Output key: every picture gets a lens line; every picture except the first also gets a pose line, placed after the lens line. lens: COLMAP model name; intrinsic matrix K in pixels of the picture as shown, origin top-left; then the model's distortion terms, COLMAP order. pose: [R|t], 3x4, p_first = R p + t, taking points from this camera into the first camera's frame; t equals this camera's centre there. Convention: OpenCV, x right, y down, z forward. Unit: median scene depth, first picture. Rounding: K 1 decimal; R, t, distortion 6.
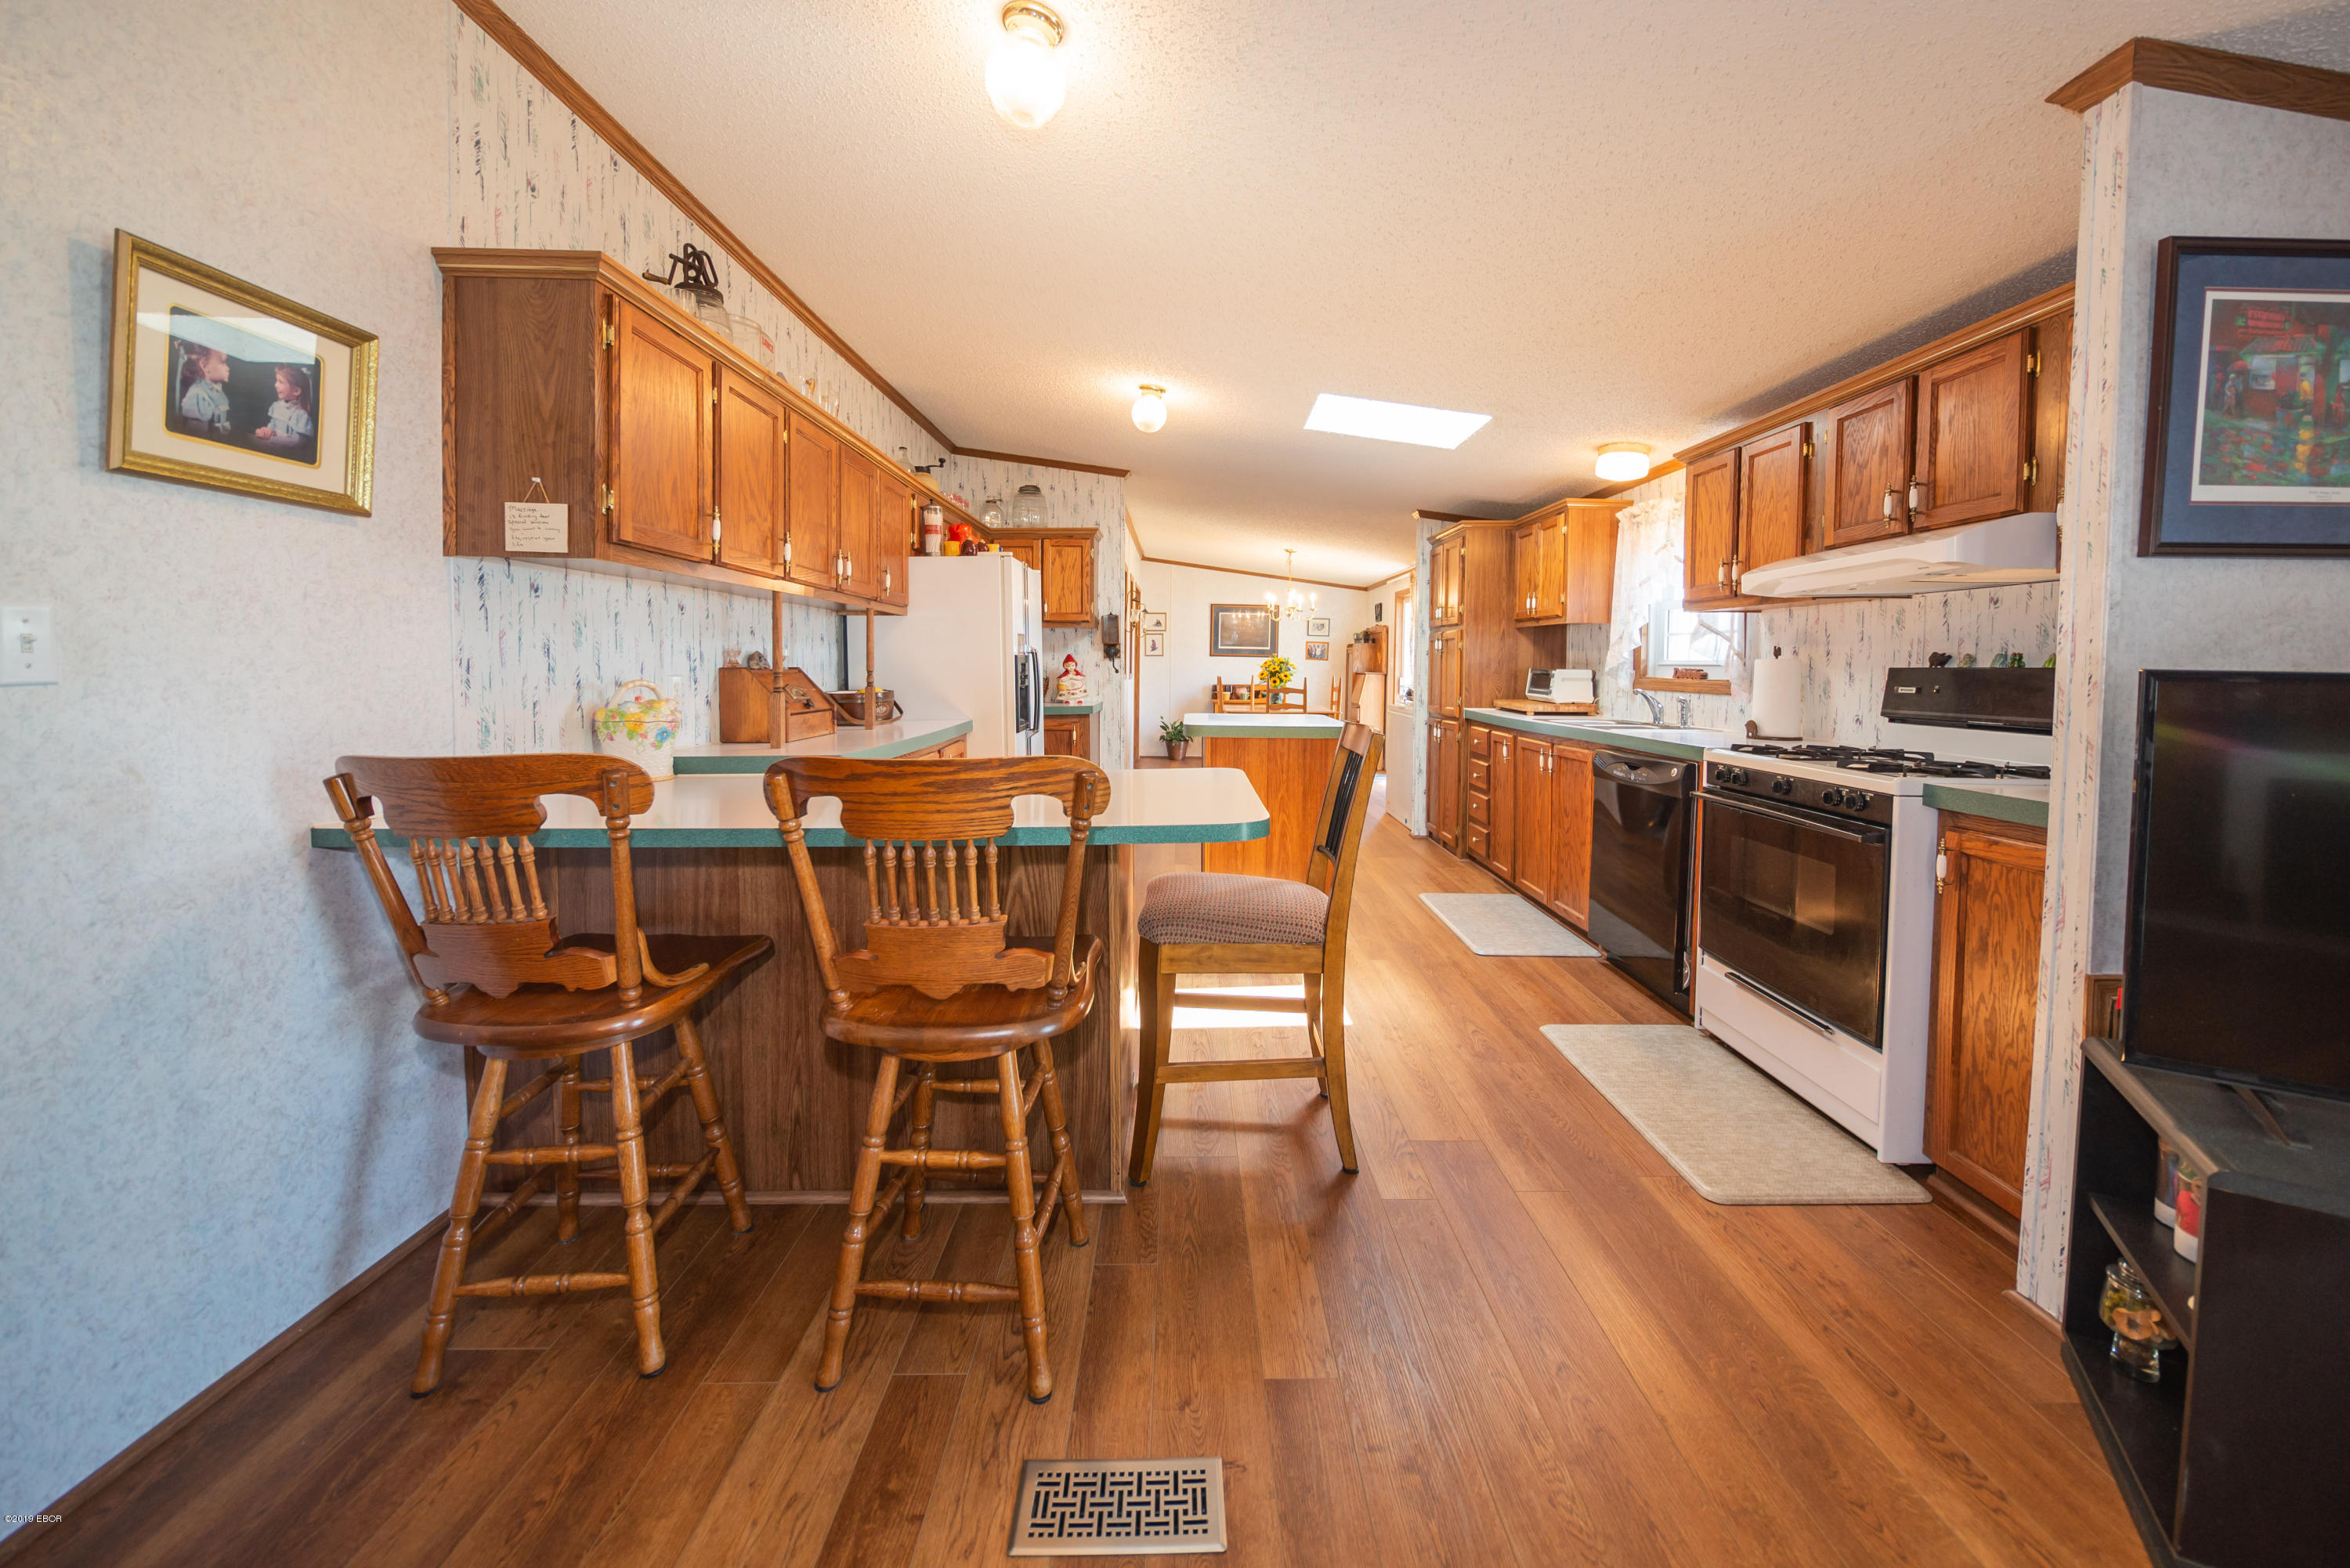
lens RADIAL K [[907.3, 0, 1185.6], [0, 907.3, 741.0], [0, 0, 1]] dist [-0.009411, -0.000109]
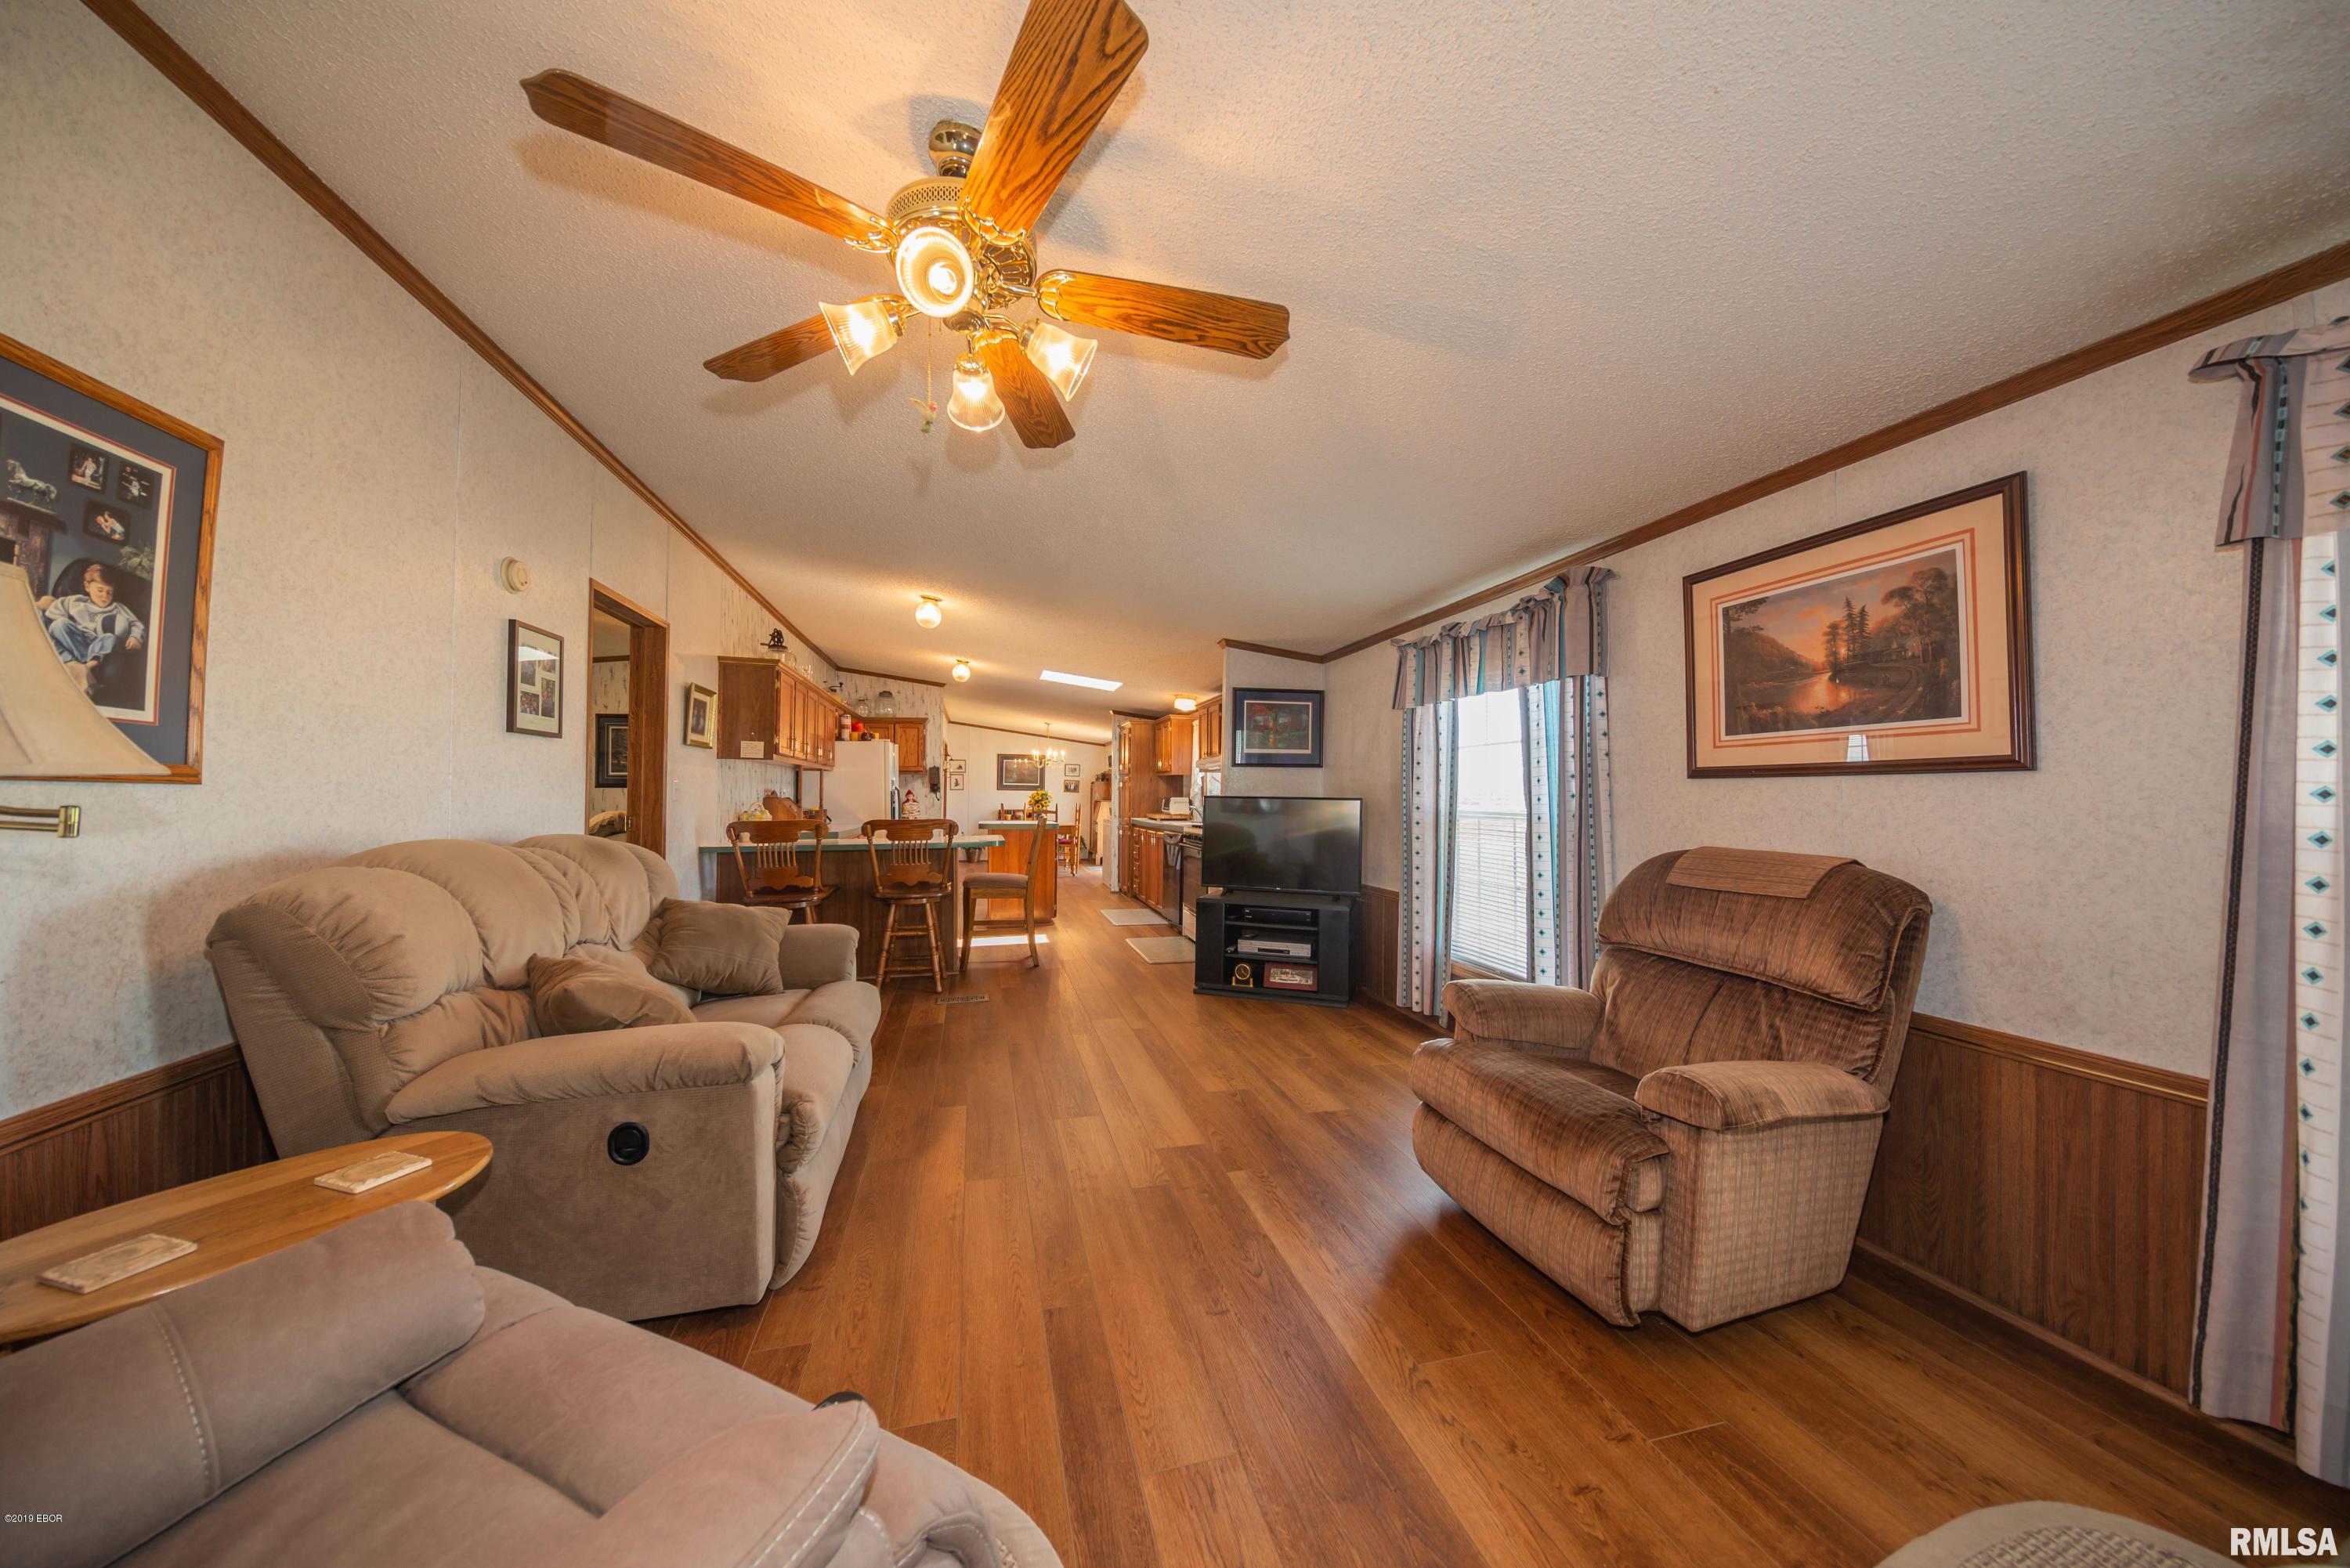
lens RADIAL K [[762.4, 0, 1179.1], [0, 762.4, 765.0], [0, 0, 1]] dist [0.001221, -0.000078]
pose [[0.967409, 0.005664, 0.253155, -0.000259], [0.025802, 0.992341, -0.120801, 0.044863], [-0.251901, 0.123395, 0.959854, -0.520859]]
